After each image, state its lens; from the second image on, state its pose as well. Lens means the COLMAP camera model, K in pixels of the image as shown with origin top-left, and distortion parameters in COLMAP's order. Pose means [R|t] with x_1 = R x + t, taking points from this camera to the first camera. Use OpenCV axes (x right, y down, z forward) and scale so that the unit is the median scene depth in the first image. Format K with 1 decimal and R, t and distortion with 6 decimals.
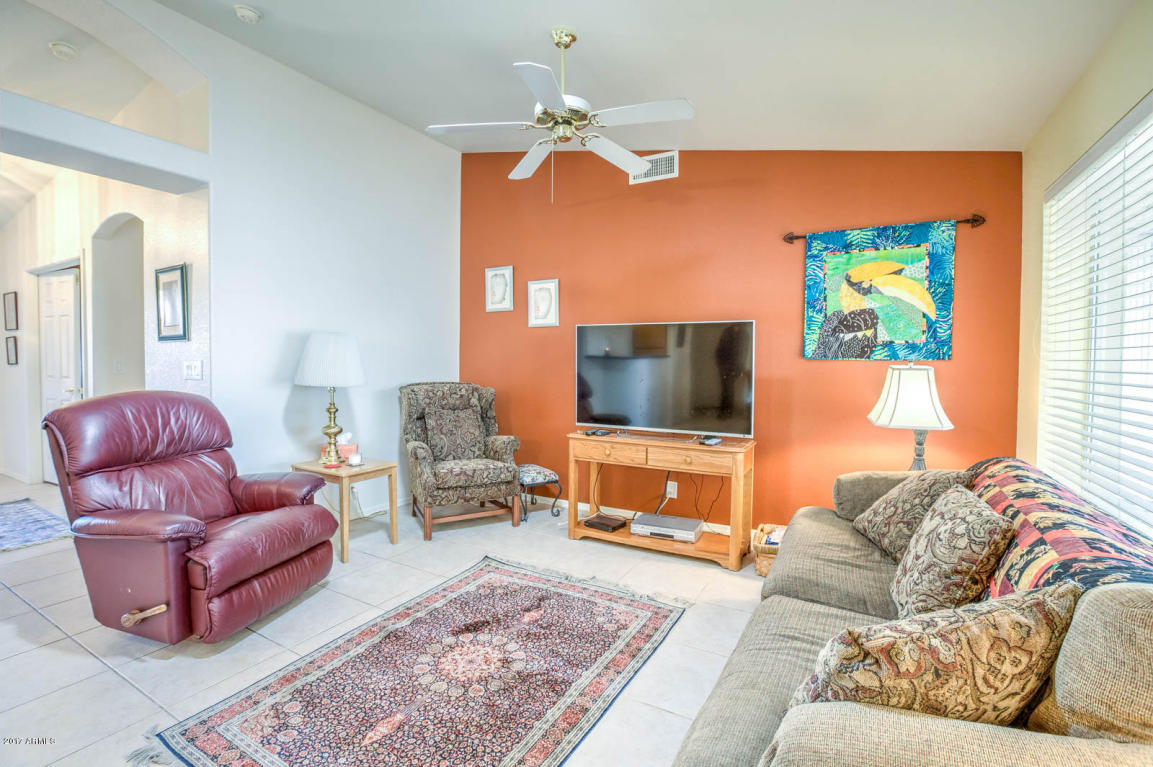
lens RADIAL K [[523.4, 0, 576.1], [0, 523.4, 375.0], [0, 0, 1]] dist [-0.061558, 0.017814]
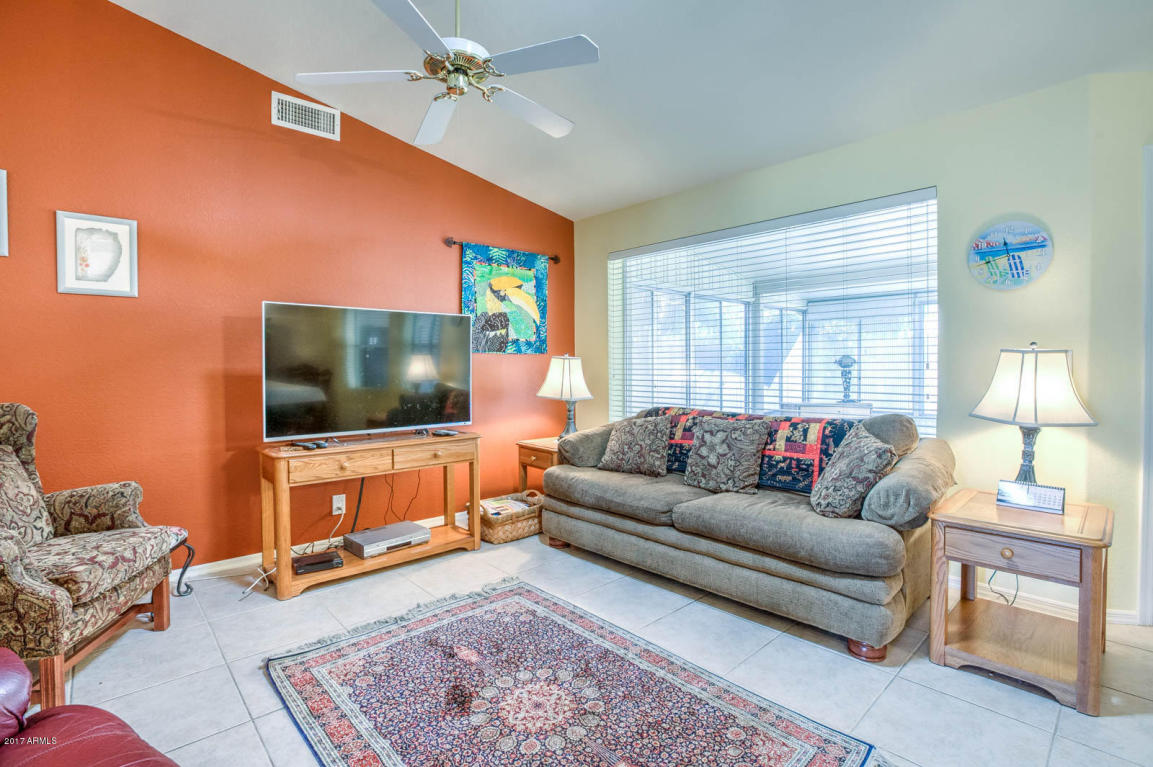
lens RADIAL K [[540.5, 0, 584.8], [0, 540.5, 370.3], [0, 0, 1]] dist [-0.044404, 0.011201]
pose [[0.299015, -0.018639, 0.954066, -0.639751], [0.032150, 0.999438, 0.009450, 0.006257], [-0.953707, 0.027847, 0.299446, 0.421155]]
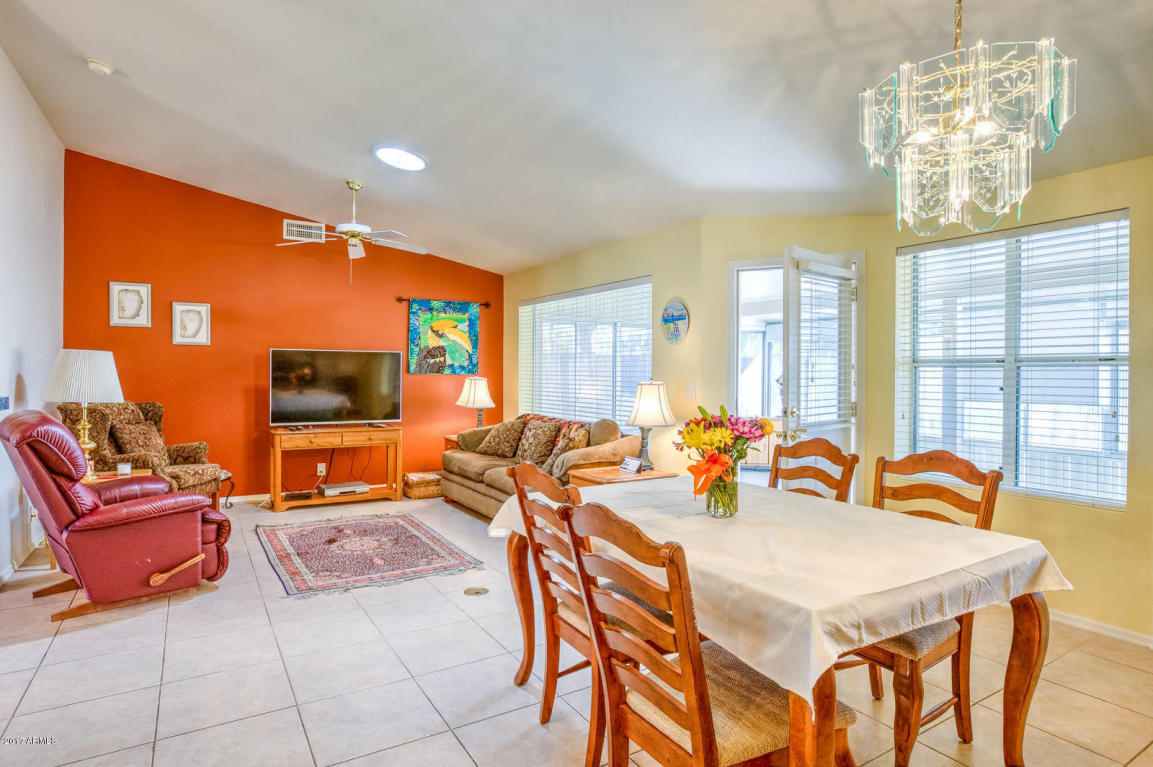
lens RADIAL K [[639.5, 0, 569.2], [0, 639.5, 370.3], [0, 0, 1]] dist [-0.006397, -0.000444]
pose [[0.494359, -0.001976, 0.869256, -1.157646], [0.020779, 0.999739, -0.009544, -0.013051], [-0.869009, 0.022780, 0.494271, -0.490646]]
